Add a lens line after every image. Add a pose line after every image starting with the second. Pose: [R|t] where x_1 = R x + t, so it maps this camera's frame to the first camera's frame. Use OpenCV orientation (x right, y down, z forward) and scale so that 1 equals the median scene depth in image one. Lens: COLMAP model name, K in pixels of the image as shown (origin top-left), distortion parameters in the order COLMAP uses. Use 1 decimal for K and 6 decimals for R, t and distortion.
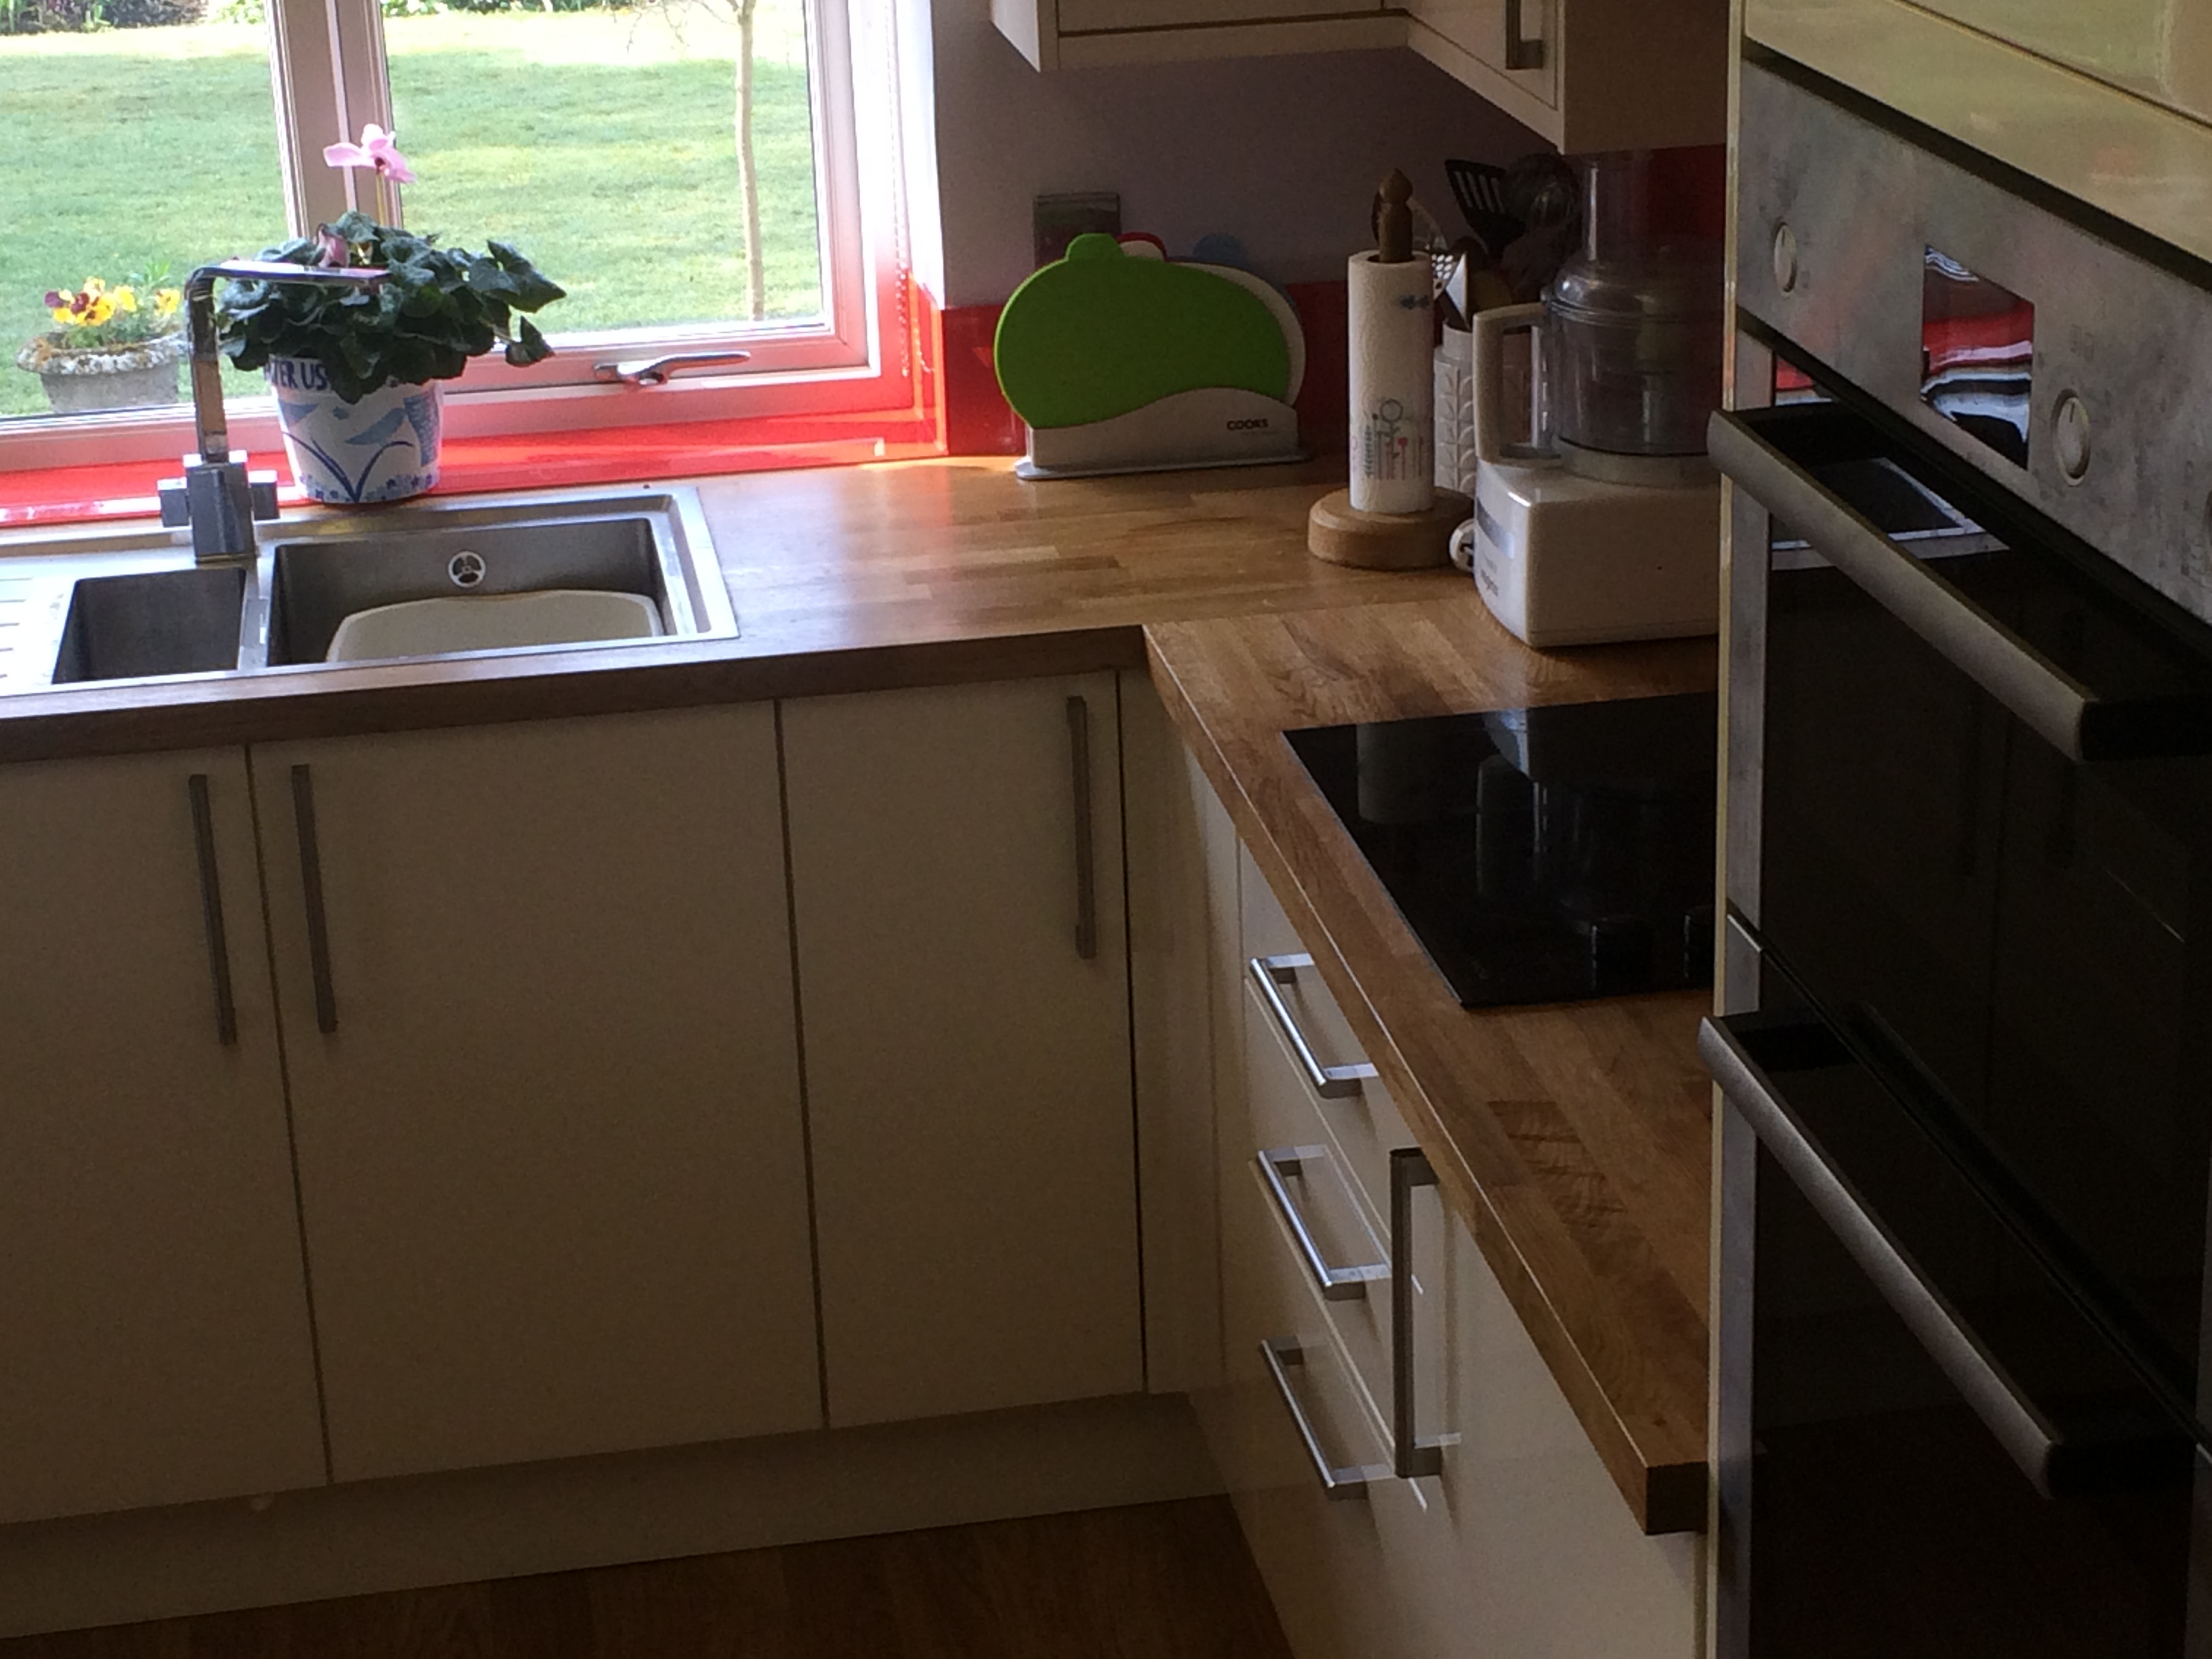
lens RADIAL K [[4043.7, 0, 1106.0], [0, 4043.7, 829.5], [0, 0, 1]] dist [0.098230, -0.180154]
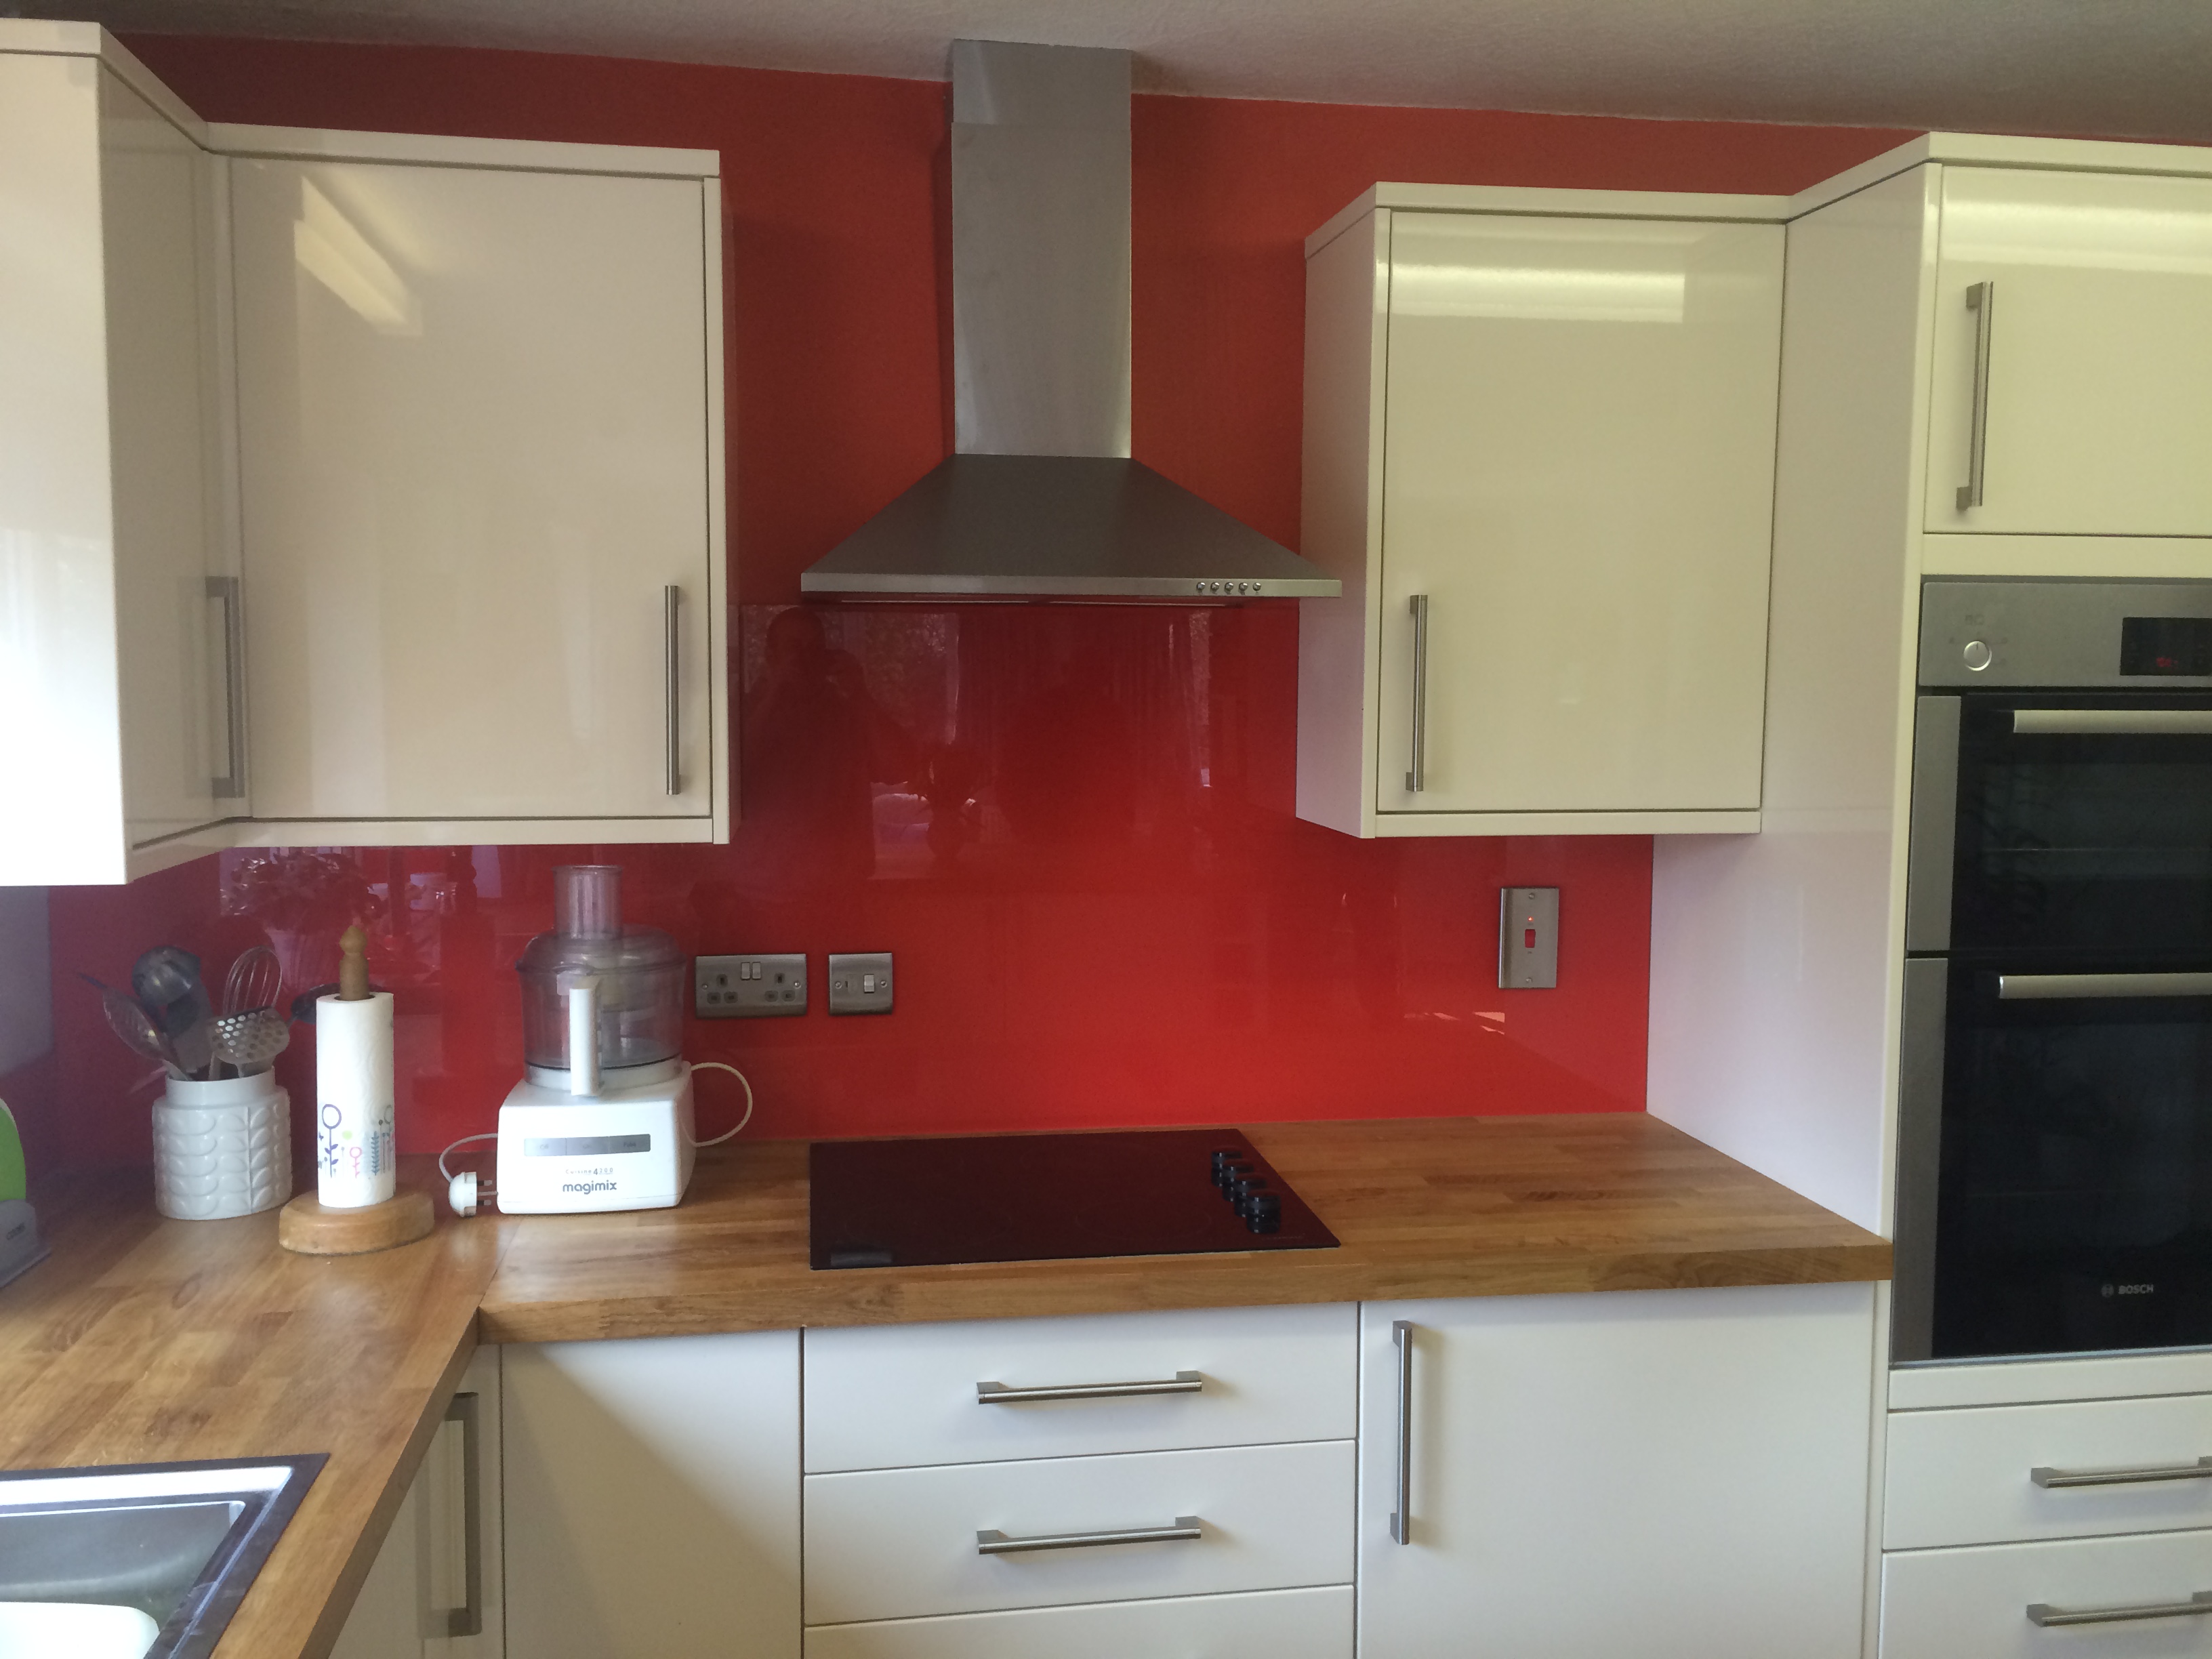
lens RADIAL K [[1875.5, 0, 1093.2], [0, 1875.5, 824.7], [0, 0, 1]] dist [0.096913, -0.136368]
pose [[0.014070, -0.051961, 0.998550, -0.474656], [0.340182, 0.939326, 0.044086, -0.131097], [-0.940254, 0.339068, 0.030892, 0.706476]]
